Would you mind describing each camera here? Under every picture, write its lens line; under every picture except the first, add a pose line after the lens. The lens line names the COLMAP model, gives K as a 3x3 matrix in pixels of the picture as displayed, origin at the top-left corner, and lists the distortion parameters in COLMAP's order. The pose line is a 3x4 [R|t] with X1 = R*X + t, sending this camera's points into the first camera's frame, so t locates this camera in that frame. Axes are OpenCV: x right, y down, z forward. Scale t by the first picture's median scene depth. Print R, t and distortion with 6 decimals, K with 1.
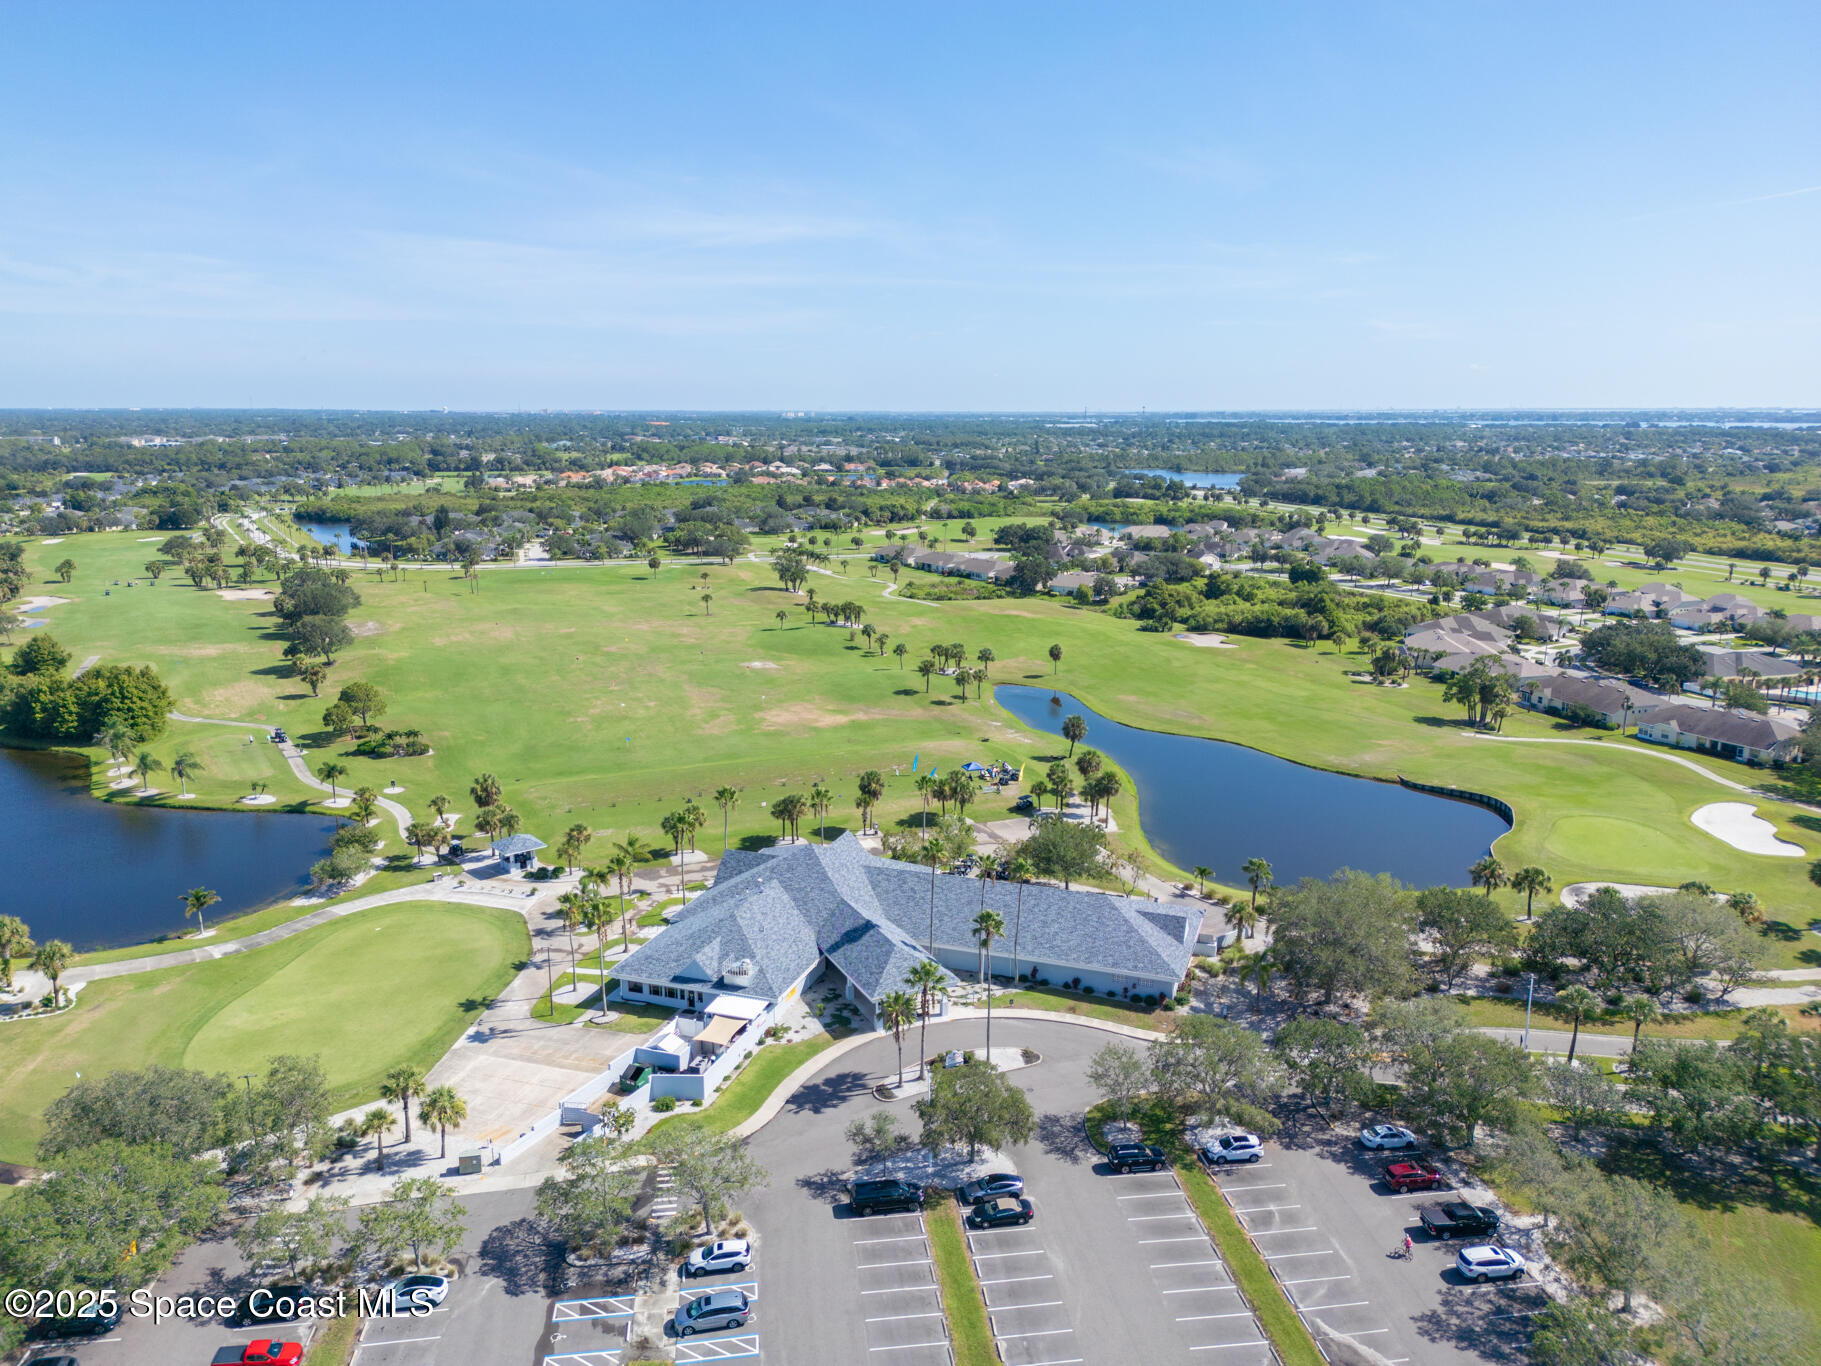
lens RADIAL K [[1270.1, 0, 912.9], [0, 1270.1, 716.2], [0, 0, 1]] dist [0.095378, -0.111459]
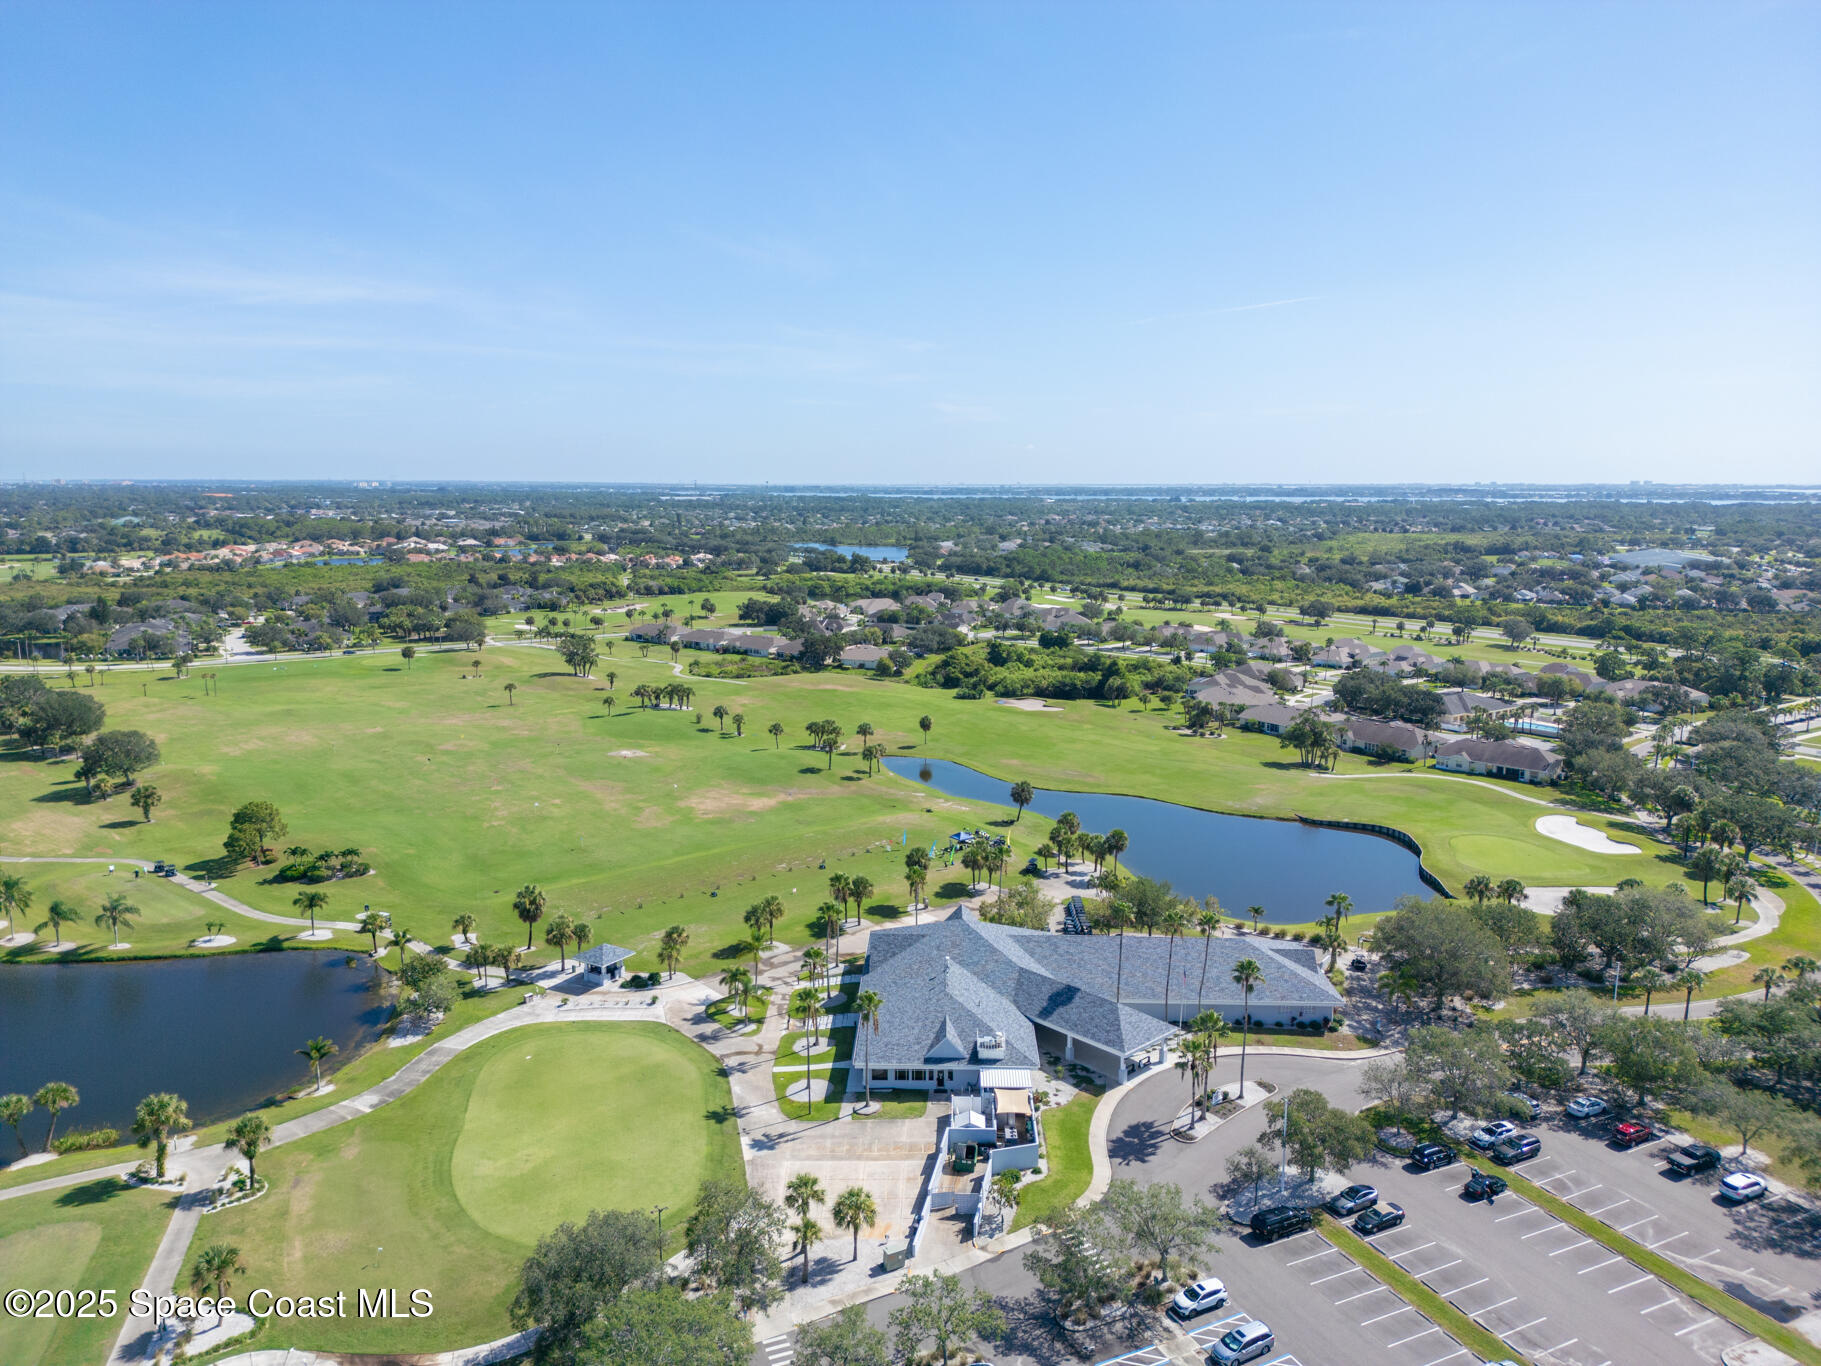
lens RADIAL K [[1269.5, 0, 911.8], [0, 1269.5, 717.1], [0, 0, 1]] dist [0.073009, -0.067676]
pose [[0.951258, -0.054387, 0.303563, -0.281442], [0.070185, 0.996676, -0.041369, -0.016561], [-0.300304, 0.060658, 0.951913, 0.003930]]
